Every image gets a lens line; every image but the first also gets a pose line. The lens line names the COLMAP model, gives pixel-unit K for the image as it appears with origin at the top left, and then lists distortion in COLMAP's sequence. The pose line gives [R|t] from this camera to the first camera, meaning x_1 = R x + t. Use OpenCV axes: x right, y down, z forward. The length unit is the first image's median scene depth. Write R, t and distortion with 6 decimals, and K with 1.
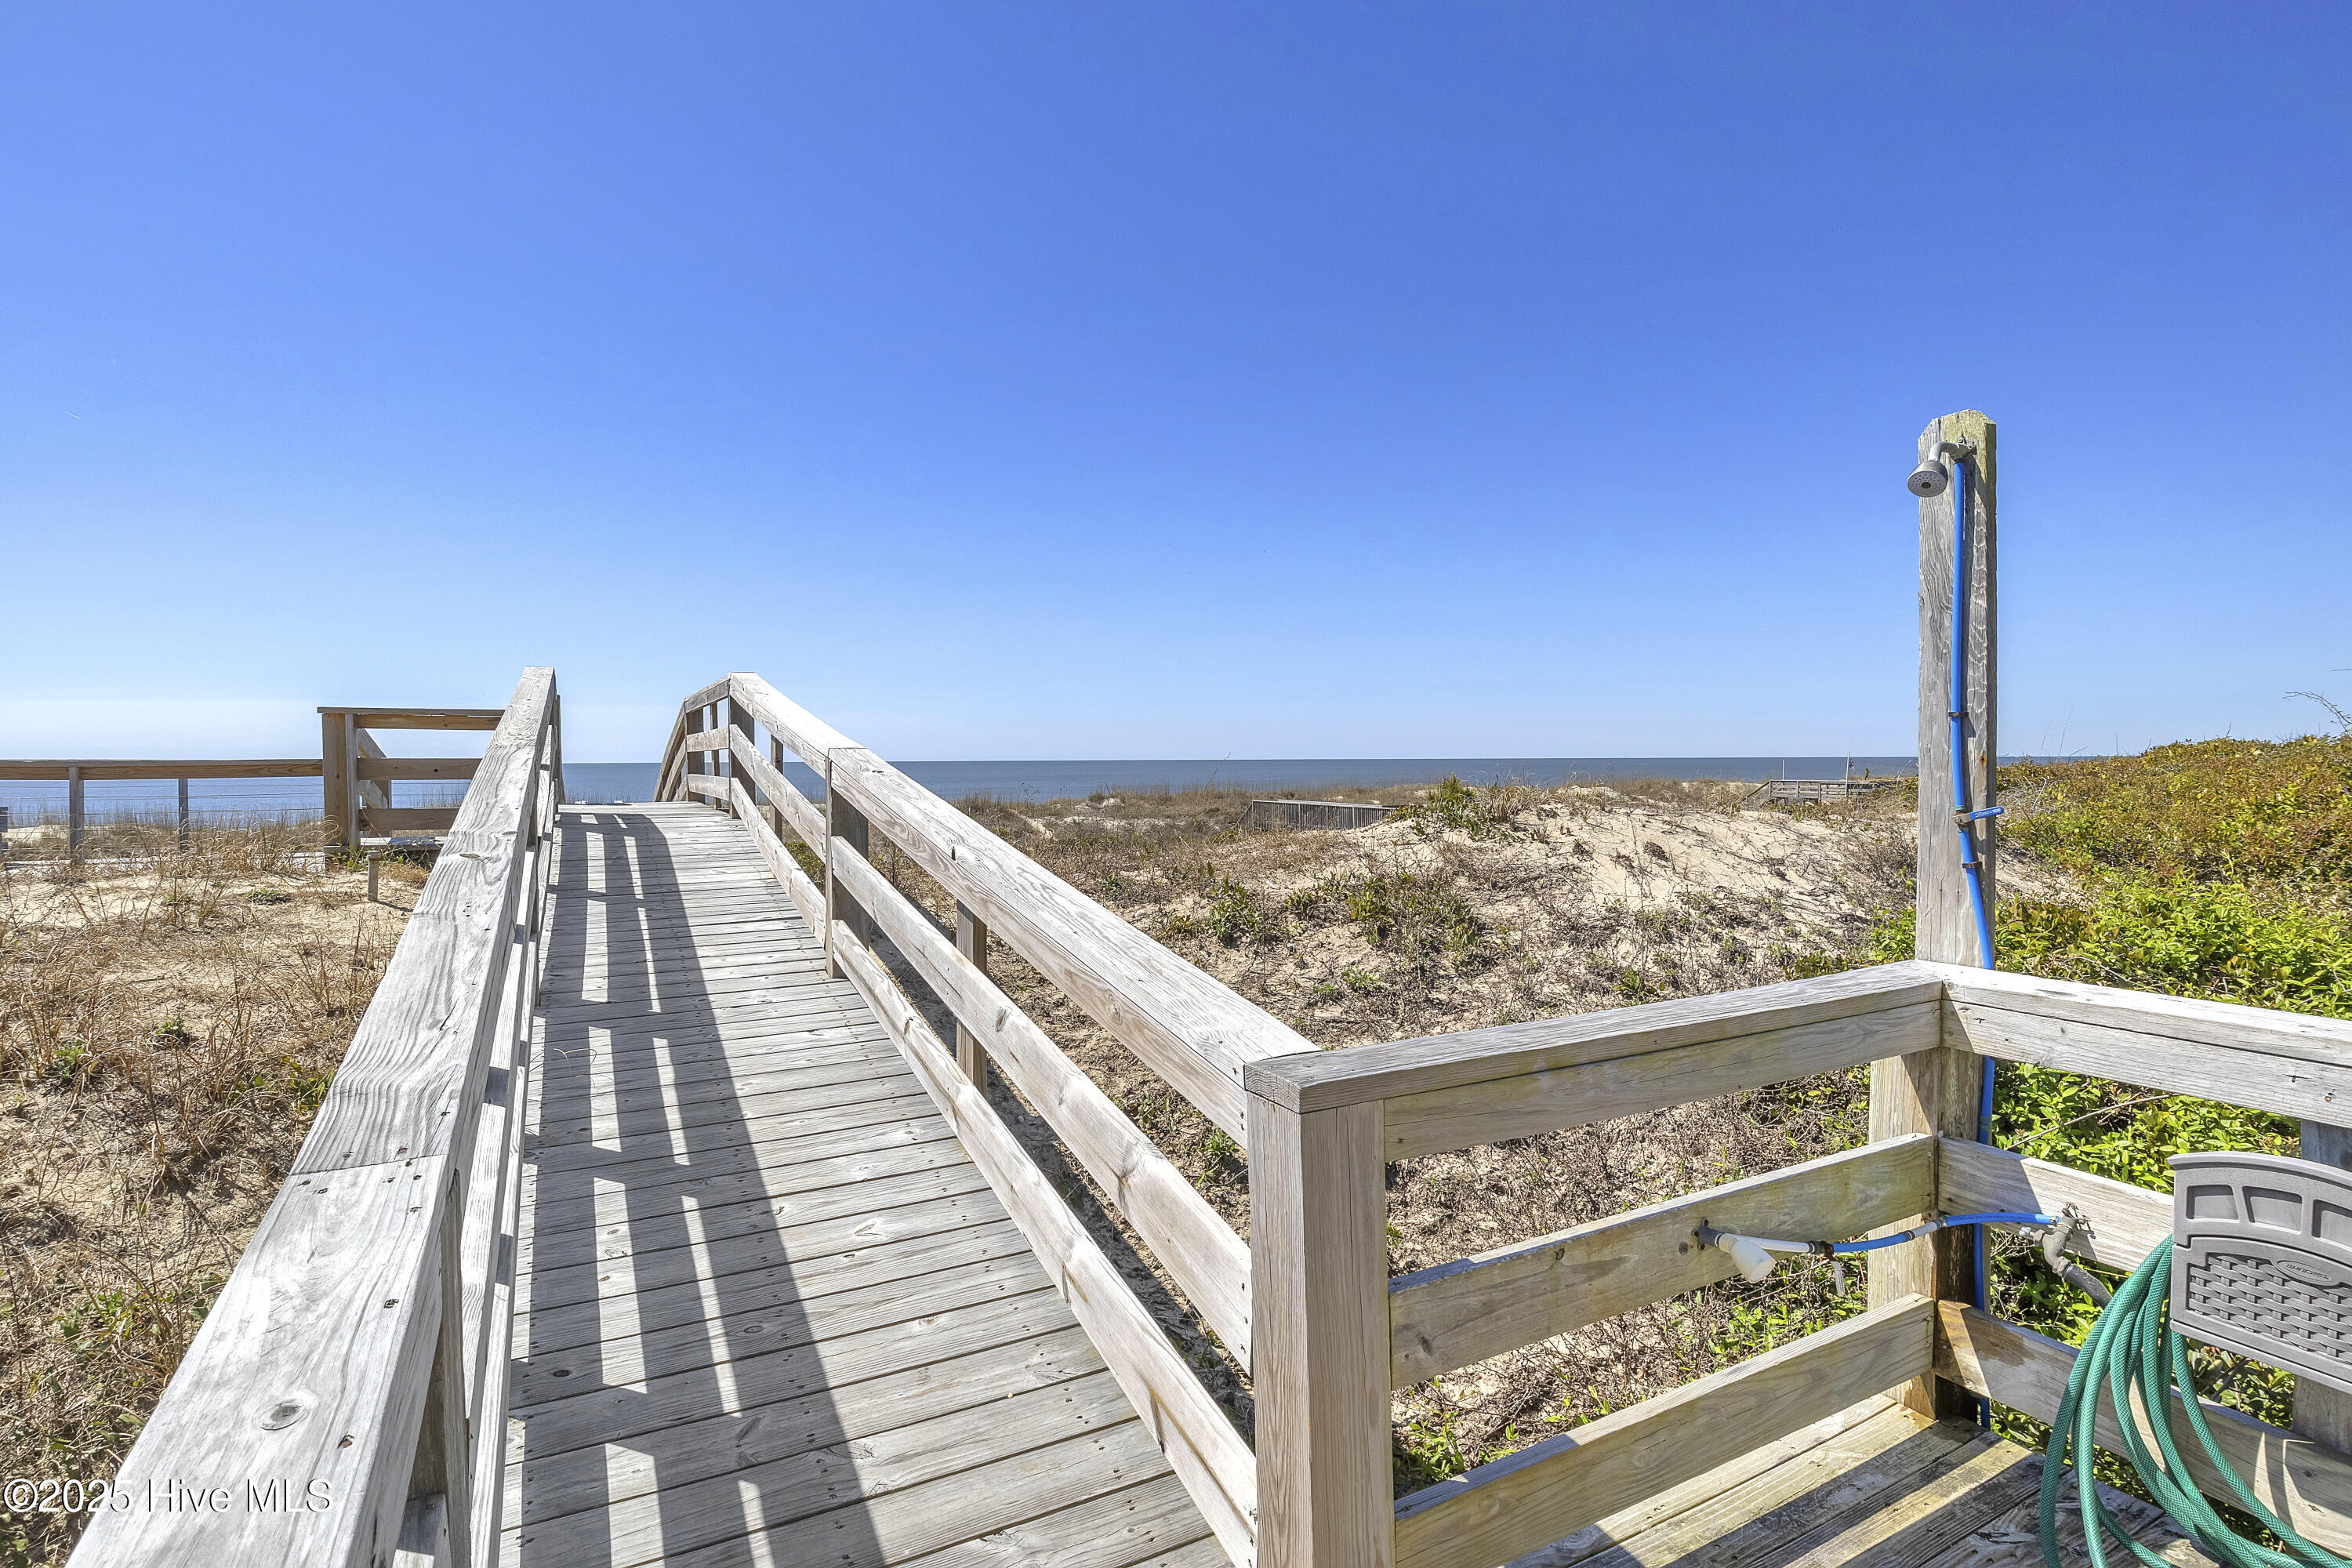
lens RADIAL K [[1169.2, 0, 1176.0], [0, 1169.2, 784.0], [0, 0, 1]] dist [-0.014648, -0.000354]
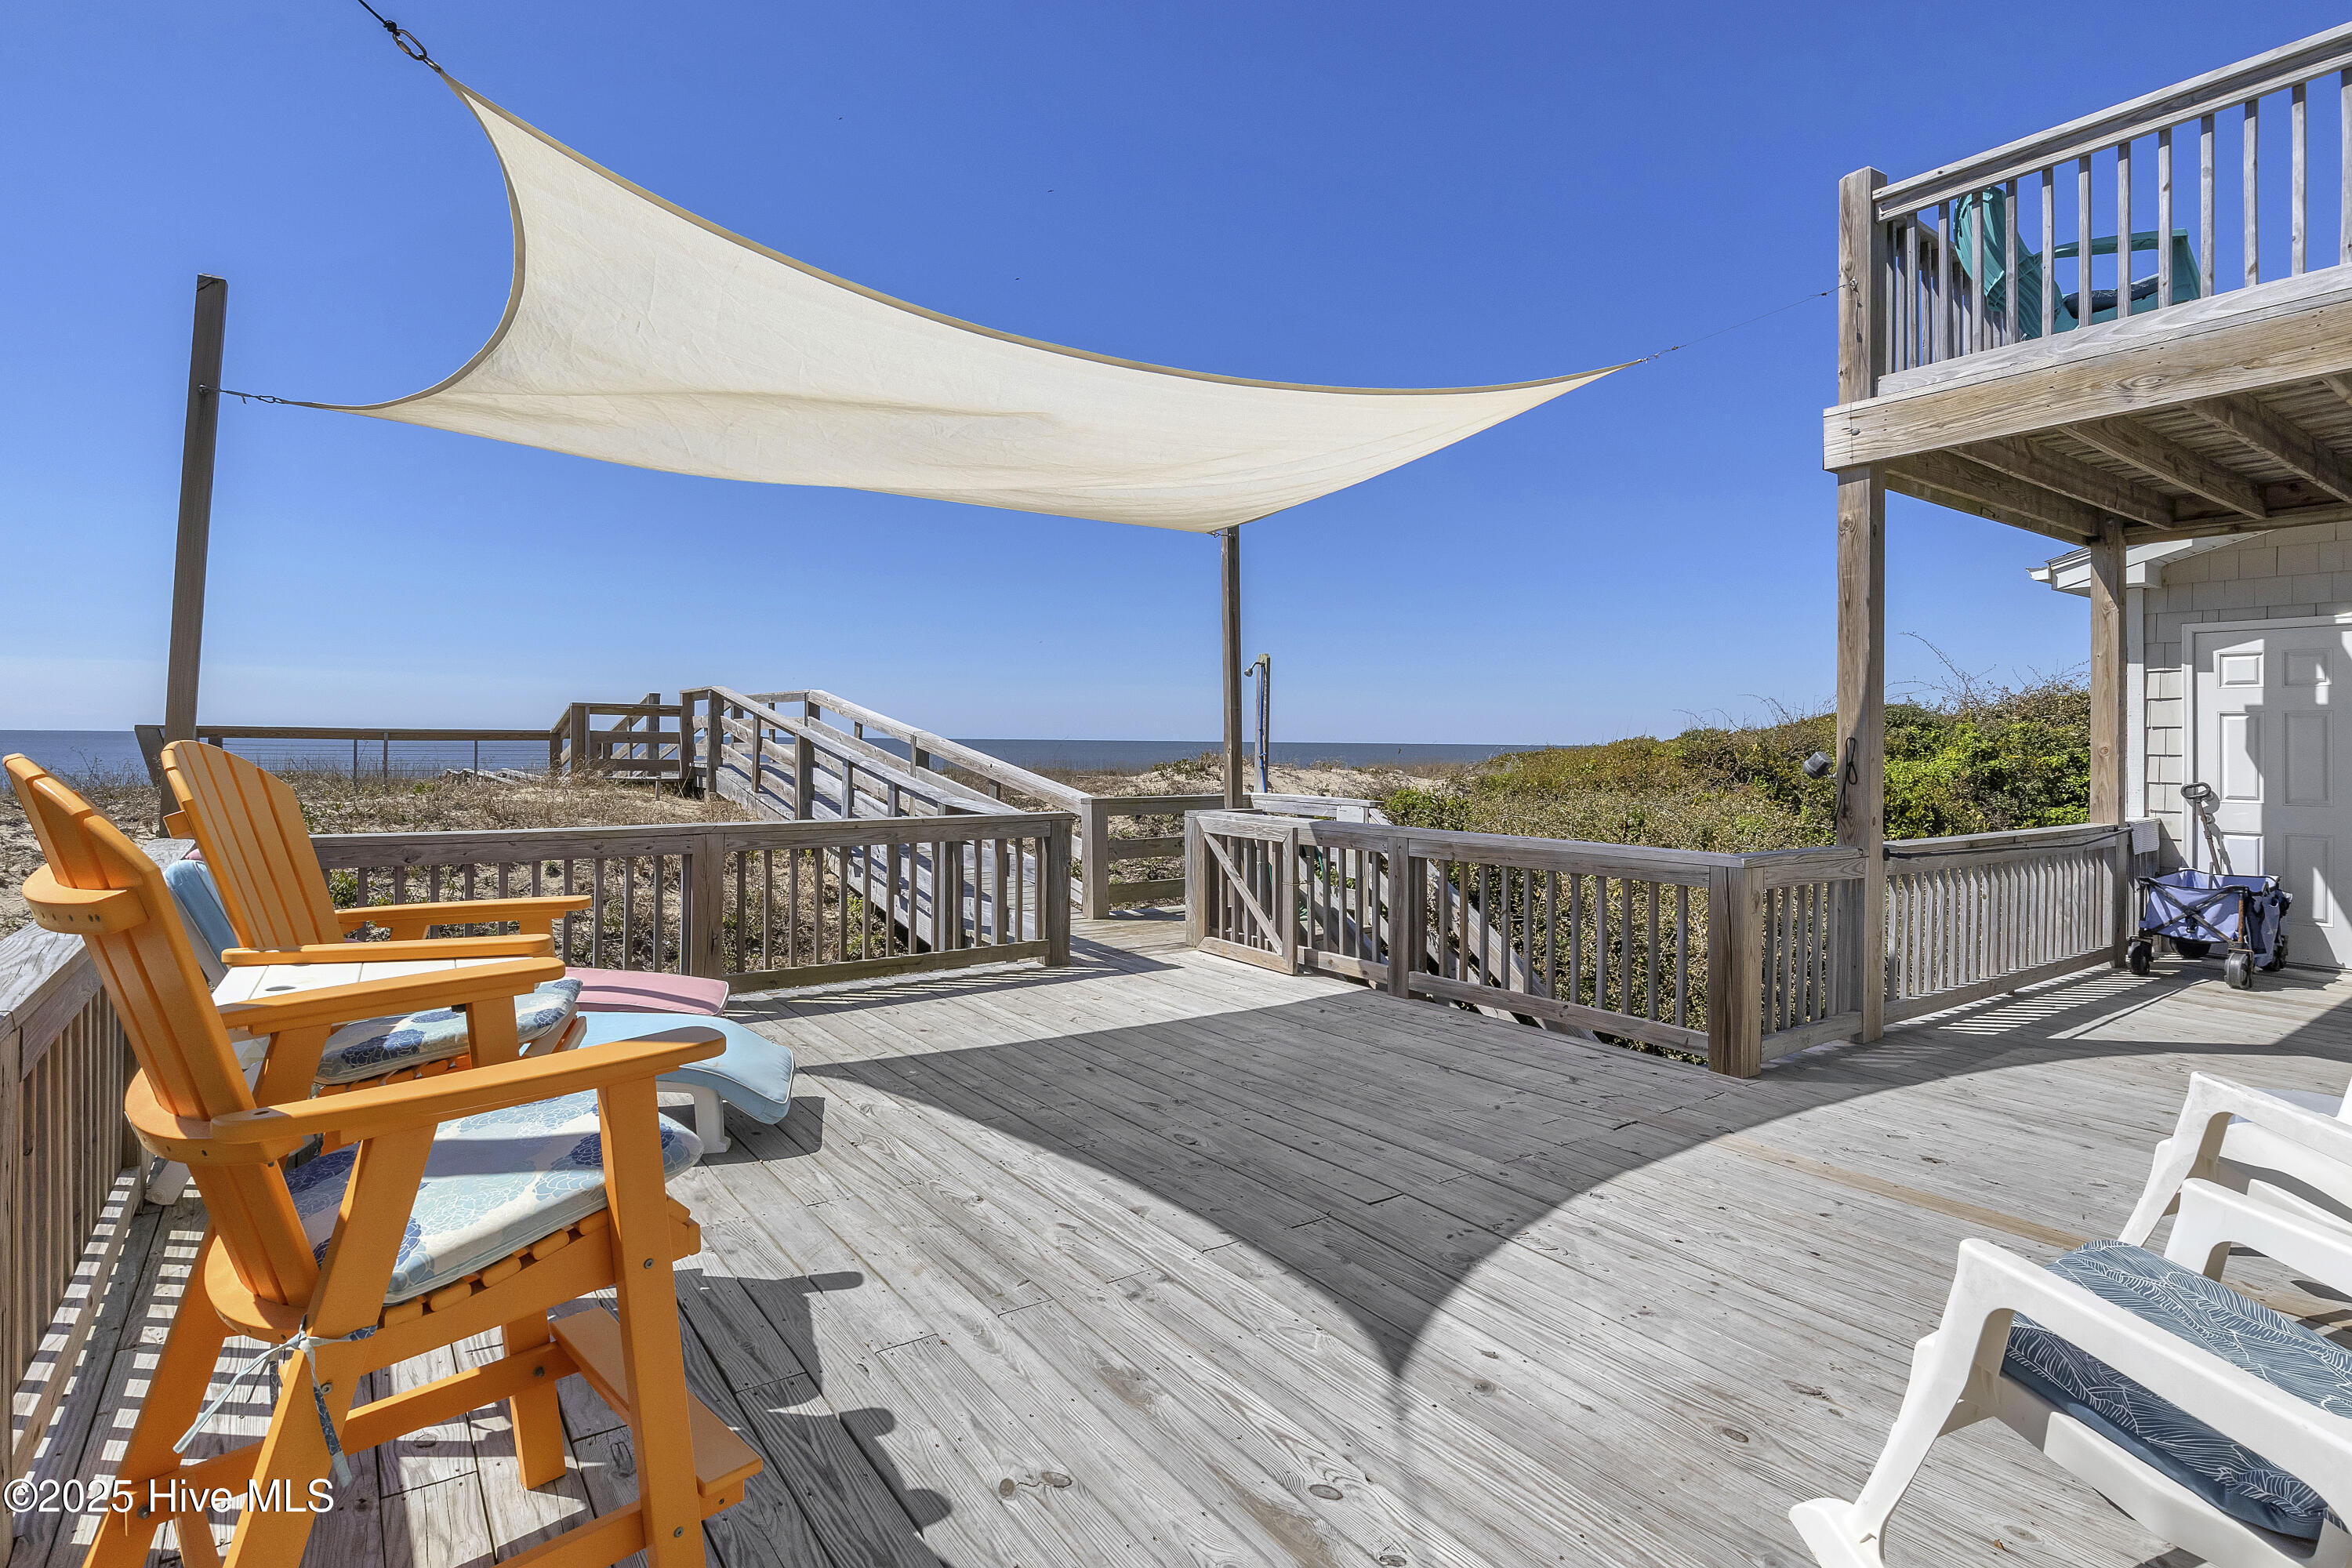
lens RADIAL K [[1161.3, 0, 1182.5], [0, 1161.3, 764.1], [0, 0, 1]] dist [-0.004566, -0.008460]
pose [[0.987900, 0.011543, 0.154660, -0.079468], [-0.011497, 0.999933, -0.001190, 0.025772], [-0.154664, -0.000602, 0.987967, -1.130494]]
